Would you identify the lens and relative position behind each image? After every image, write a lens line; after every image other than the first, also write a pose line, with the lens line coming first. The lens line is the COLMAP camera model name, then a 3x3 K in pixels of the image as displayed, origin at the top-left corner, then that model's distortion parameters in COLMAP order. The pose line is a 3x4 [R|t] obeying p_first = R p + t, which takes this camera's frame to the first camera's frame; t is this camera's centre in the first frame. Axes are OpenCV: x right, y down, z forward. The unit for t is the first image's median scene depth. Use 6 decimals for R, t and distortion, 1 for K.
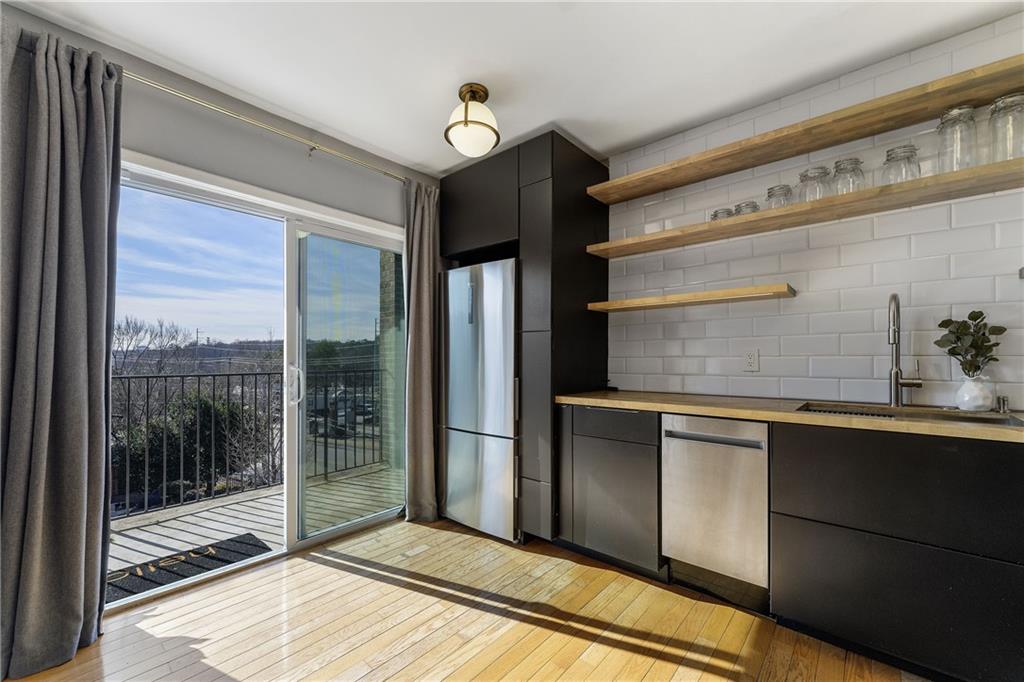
lens RADIAL K [[410.1, 0, 511.5], [0, 410.1, 352.3], [0, 0, 1]] dist [-0.001631, -0.000339]
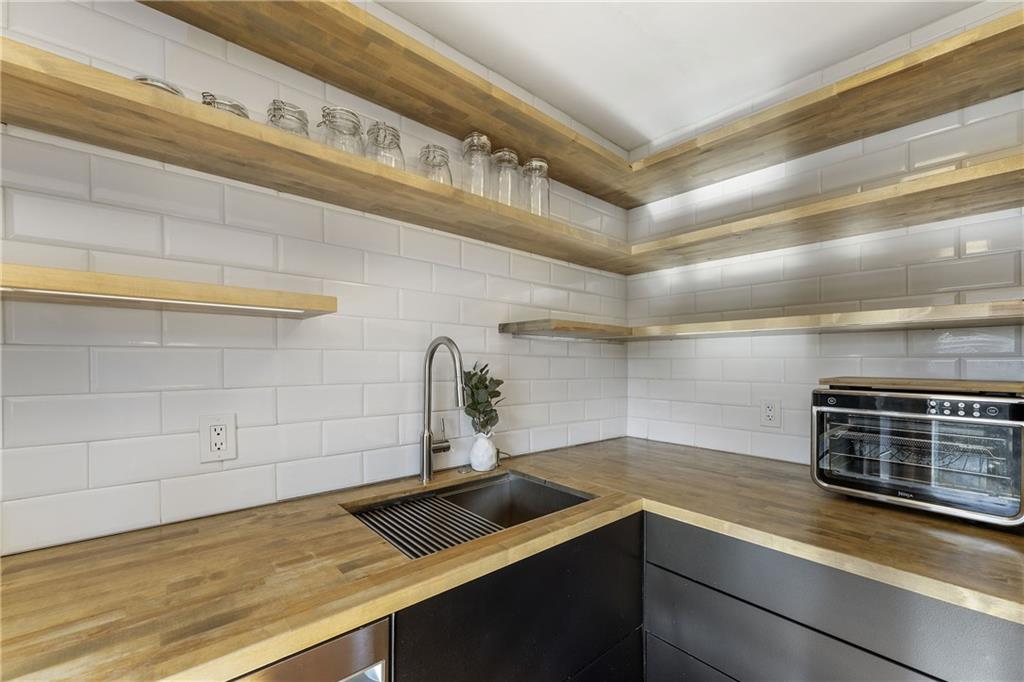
lens RADIAL K [[413.6, 0, 514.0], [0, 413.6, 365.1], [0, 0, 1]] dist [-0.000878, -0.000204]
pose [[0.130439, -0.004405, 0.991447, 0.200722], [-0.022021, 0.999731, 0.007339, -0.104333], [-0.991212, -0.022790, 0.130306, 0.804461]]
